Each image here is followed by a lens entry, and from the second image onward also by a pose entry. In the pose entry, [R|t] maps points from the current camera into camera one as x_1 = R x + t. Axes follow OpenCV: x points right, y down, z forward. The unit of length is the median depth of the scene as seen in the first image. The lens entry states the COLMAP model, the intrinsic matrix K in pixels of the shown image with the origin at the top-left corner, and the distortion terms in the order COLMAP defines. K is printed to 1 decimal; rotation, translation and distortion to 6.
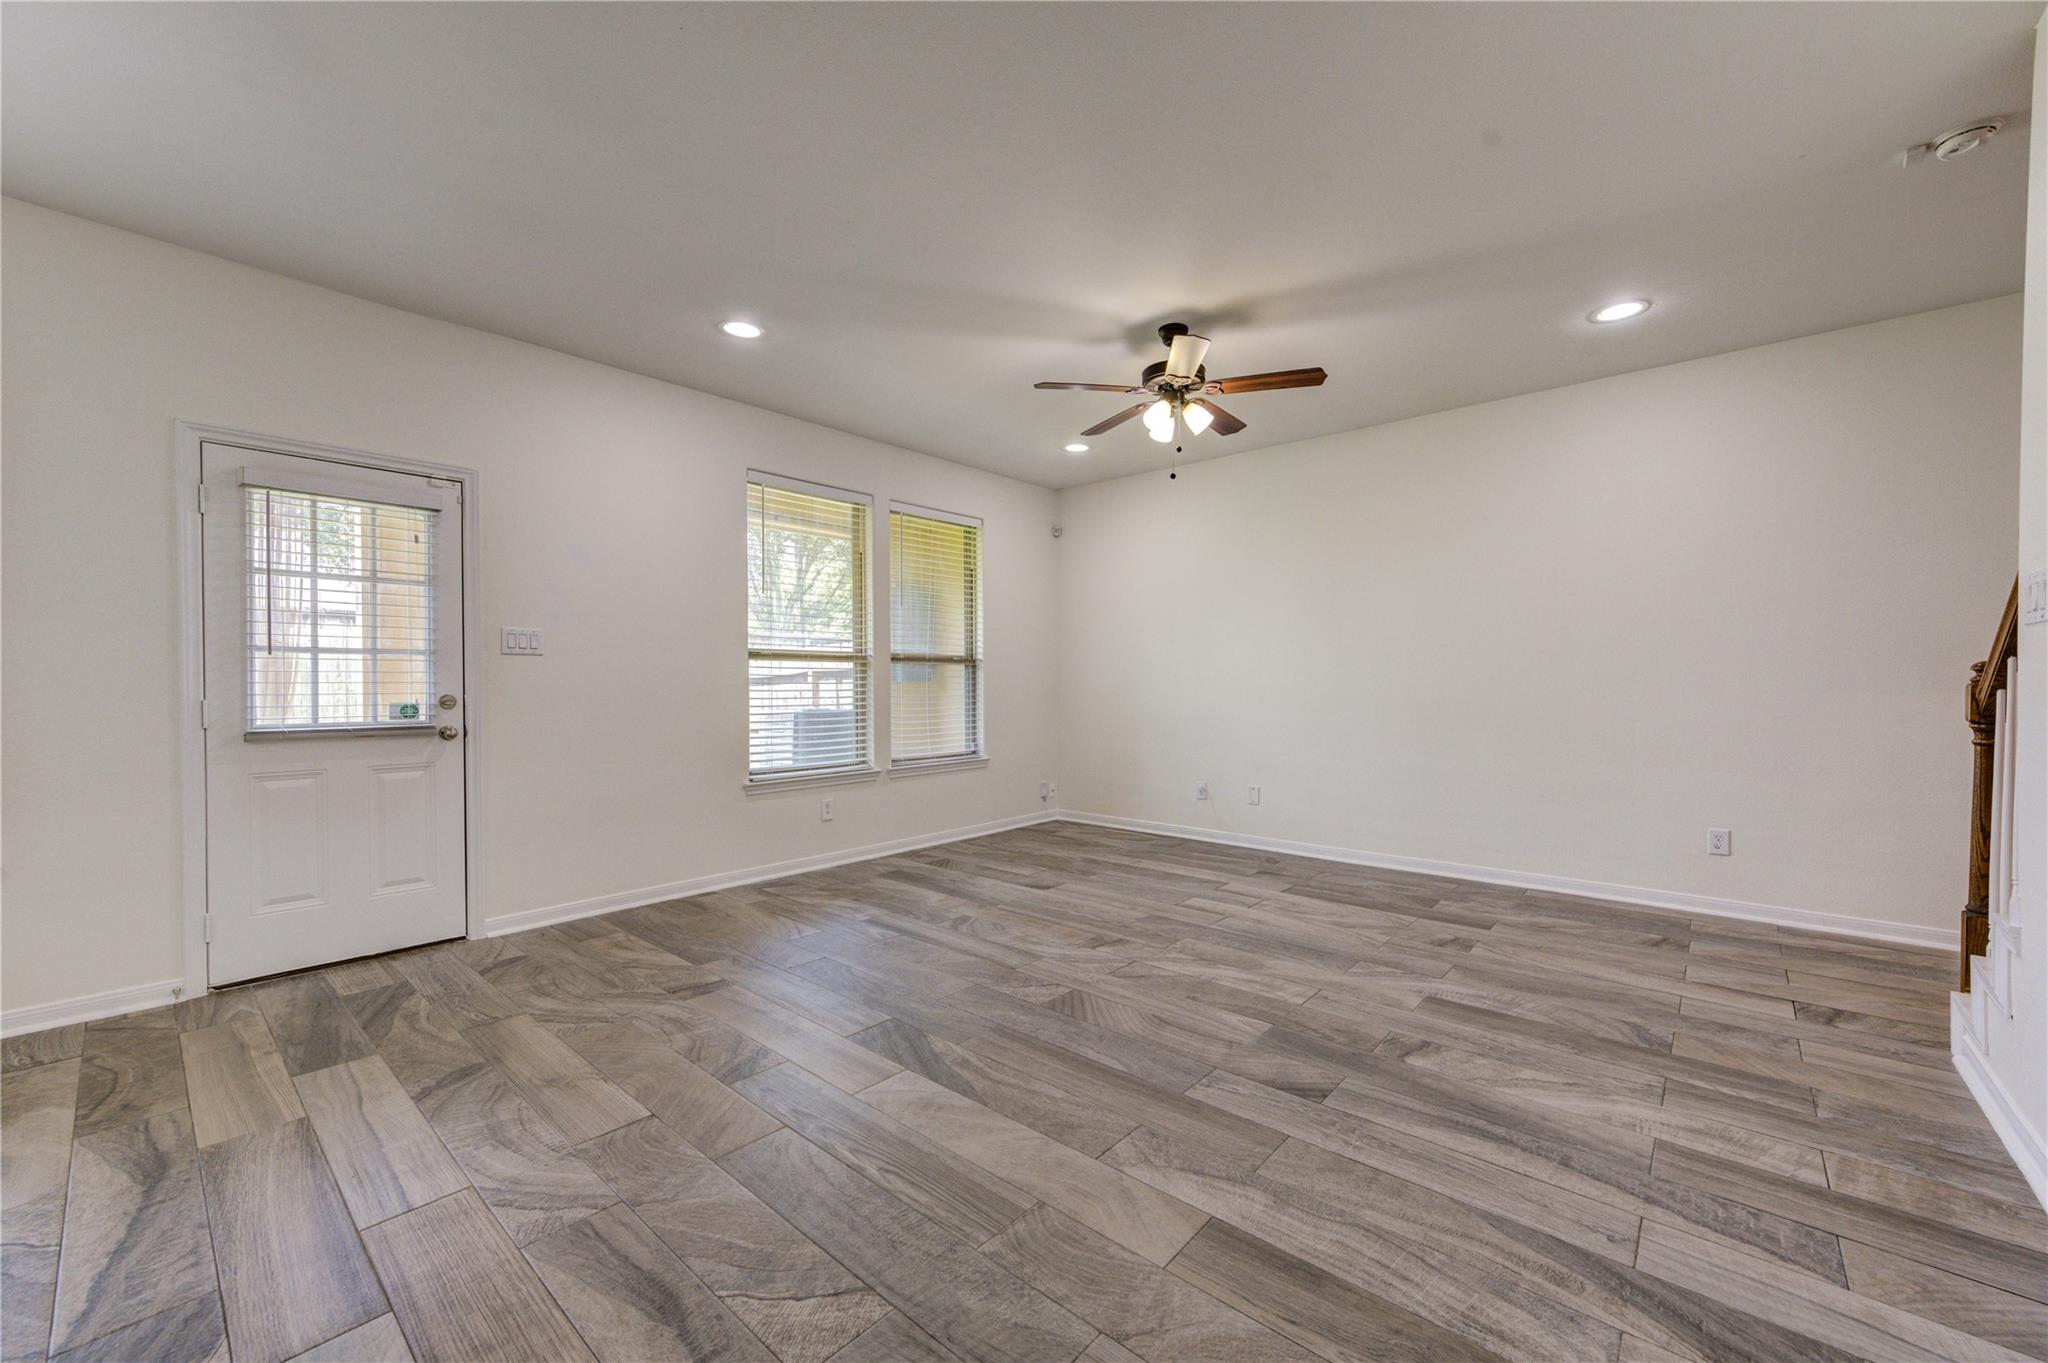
lens RADIAL K [[798.7, 0, 1029.6], [0, 798.7, 691.8], [0, 0, 1]] dist [0.002497, -0.000139]
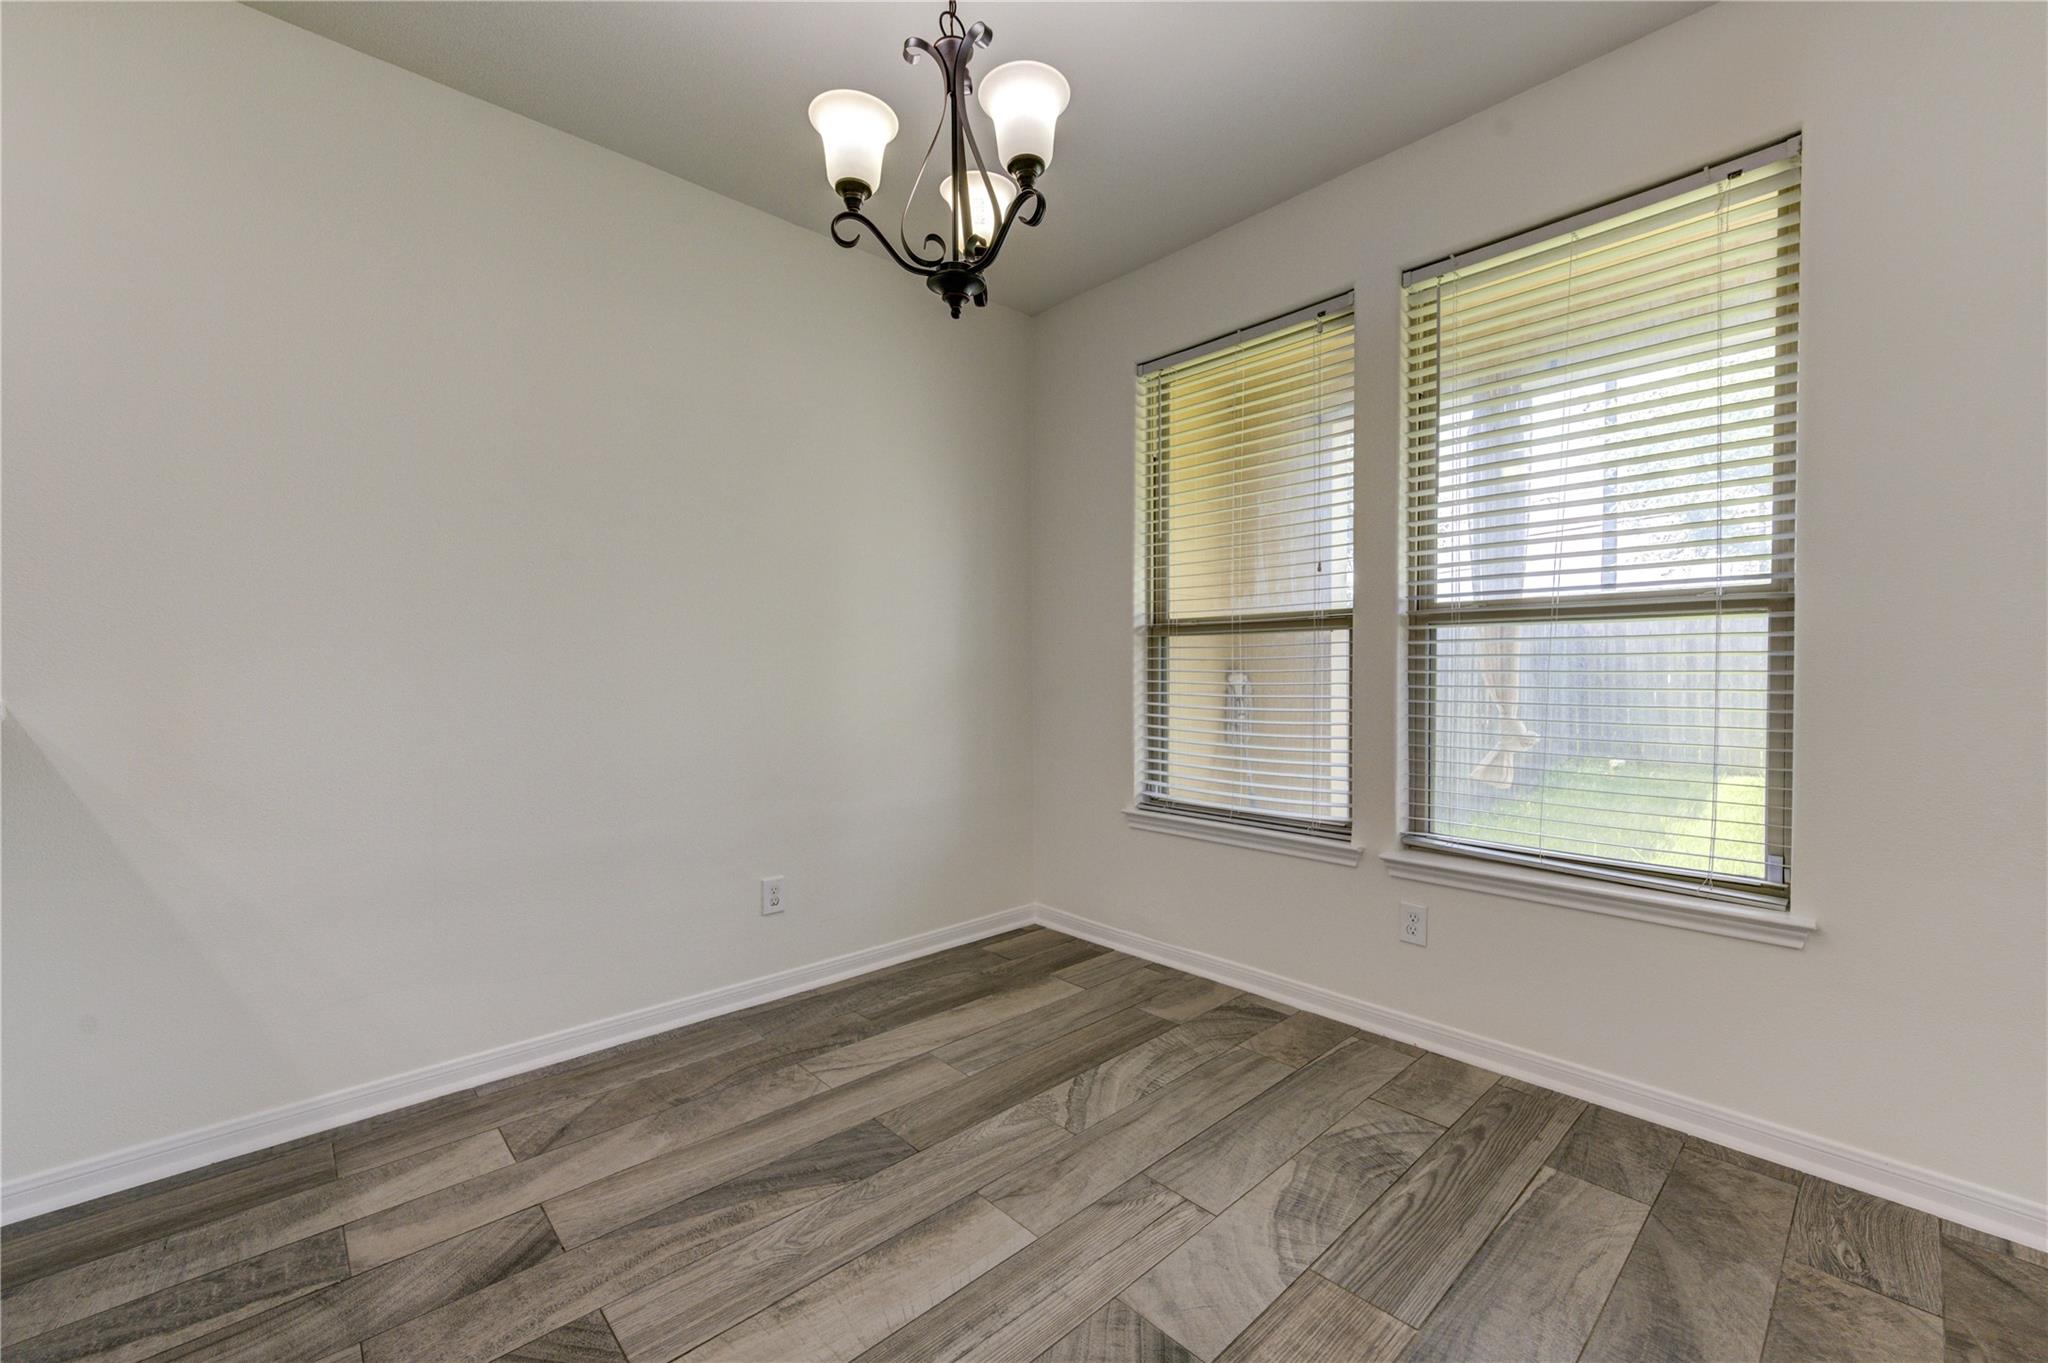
lens RADIAL K [[813.5, 0, 1031.1], [0, 813.5, 685.3], [0, 0, 1]] dist [-0.000175, 0.000078]
pose [[-0.101674, 0.020258, -0.994612, -0.462396], [-0.004627, 0.999772, 0.020836, 0.002802], [0.994807, 0.006720, -0.101557, 0.346054]]
